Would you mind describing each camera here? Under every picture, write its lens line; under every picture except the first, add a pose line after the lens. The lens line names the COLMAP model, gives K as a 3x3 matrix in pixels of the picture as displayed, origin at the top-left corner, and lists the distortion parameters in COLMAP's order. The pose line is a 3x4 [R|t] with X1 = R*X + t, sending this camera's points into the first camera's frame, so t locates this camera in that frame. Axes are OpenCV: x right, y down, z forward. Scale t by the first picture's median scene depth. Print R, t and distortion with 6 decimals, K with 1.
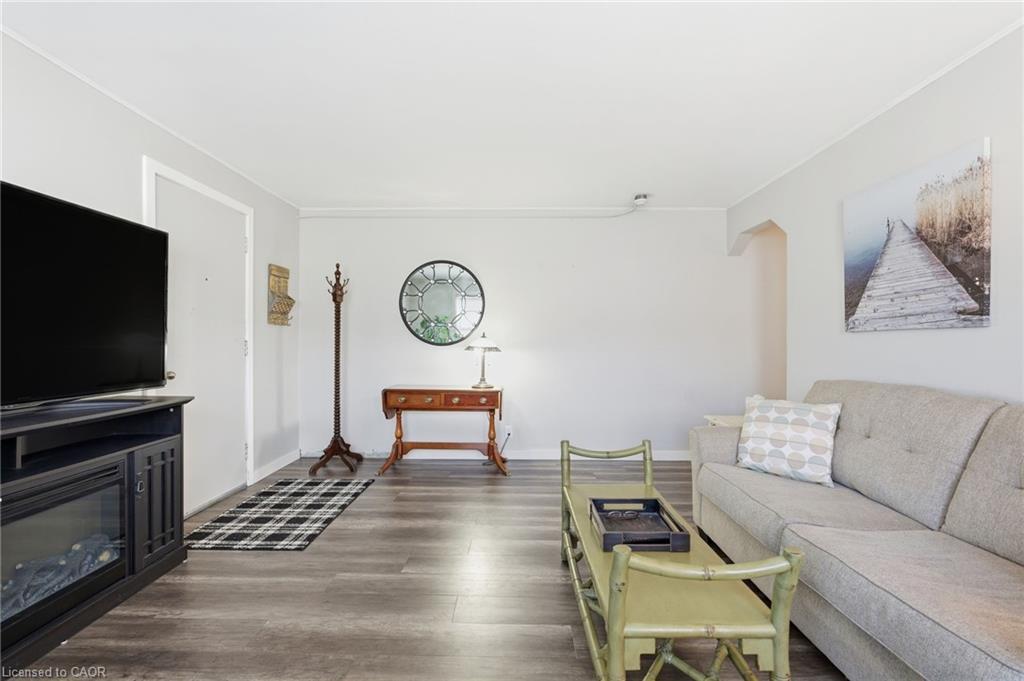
lens RADIAL K [[454.3, 0, 509.3], [0, 454.3, 340.1], [0, 0, 1]] dist [-0.009678, 0.000352]
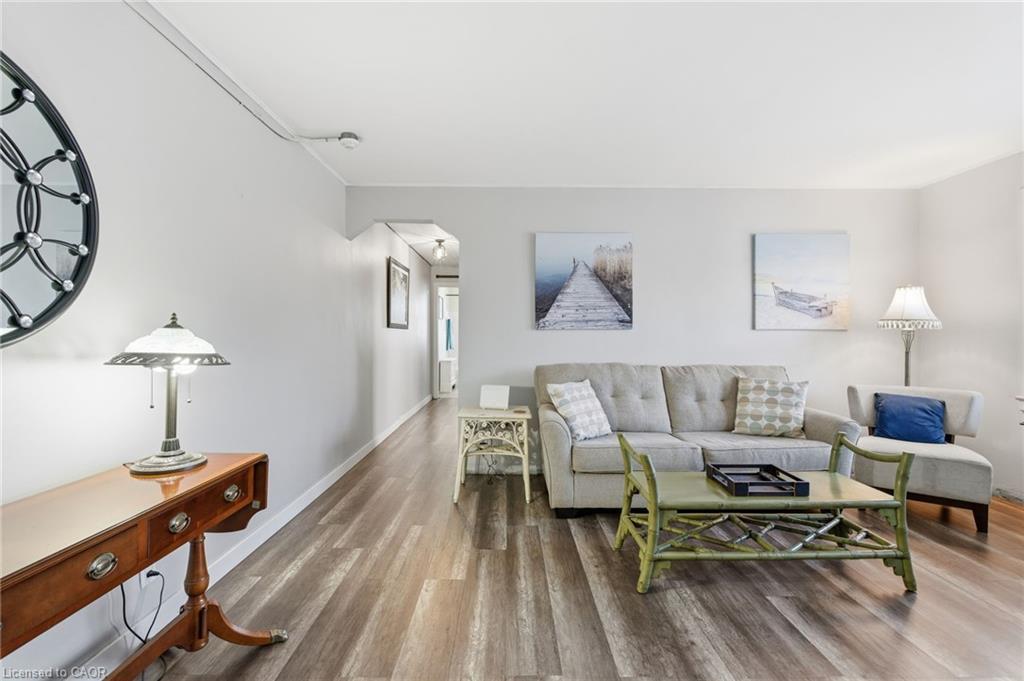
lens RADIAL K [[451.9, 0, 513.6], [0, 451.9, 330.1], [0, 0, 1]] dist [-0.012172, 0.000953]
pose [[-0.026566, 0.008845, 0.999608, -0.674664], [-0.006146, 0.999941, -0.009011, -0.003754], [-0.999628, -0.006383, -0.026510, 1.176312]]
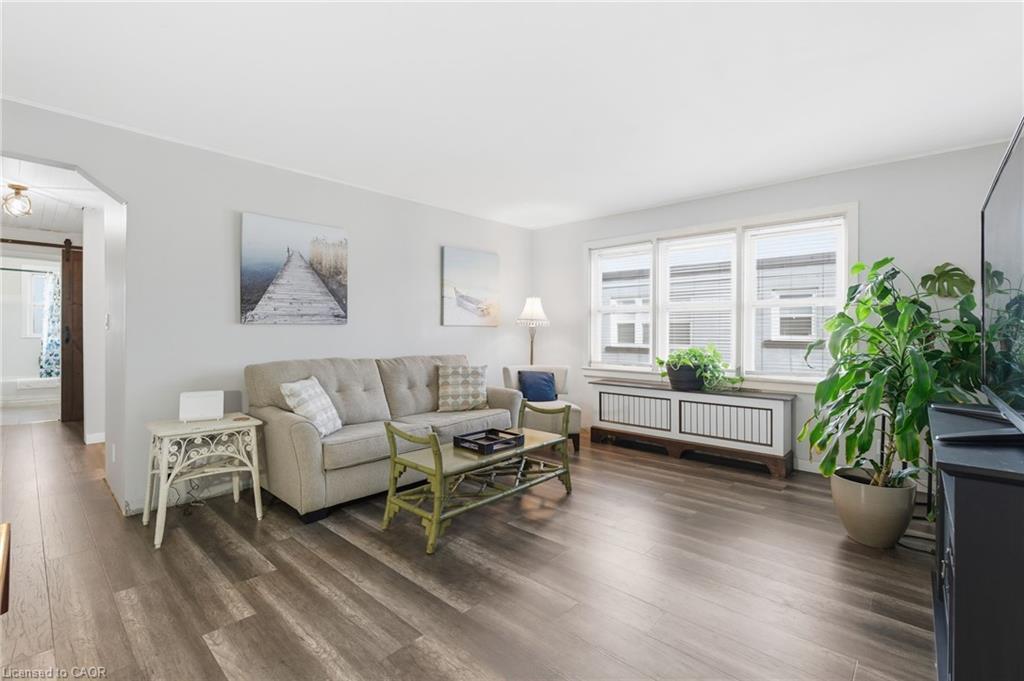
lens RADIAL K [[451.9, 0, 513.6], [0, 451.9, 330.1], [0, 0, 1]] dist [-0.012172, 0.000953]
pose [[-0.747635, -0.003707, 0.664100, -0.619198], [-0.006796, 0.999975, -0.002069, -0.003931], [-0.664075, -0.006060, -0.747641, 1.503281]]
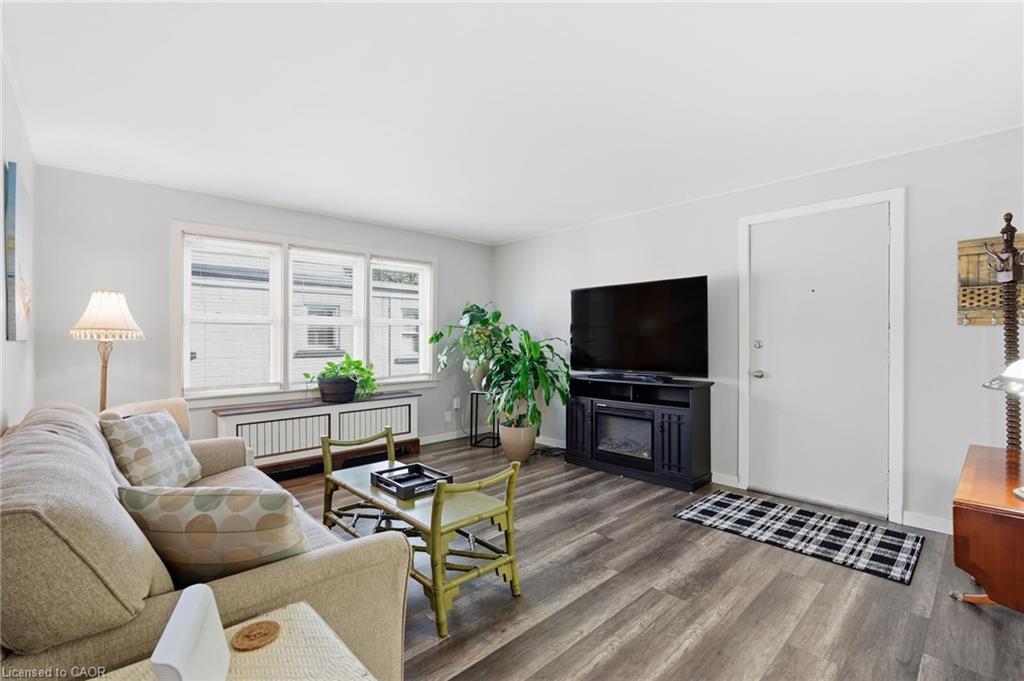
lens RADIAL K [[454.3, 0, 509.3], [0, 454.3, 340.1], [0, 0, 1]] dist [-0.009678, 0.000352]
pose [[-0.721370, 0.000863, -0.692550, 0.705282], [0.002790, 0.999995, -0.001660, -0.021033], [0.692545, -0.003129, -0.721368, 1.525289]]
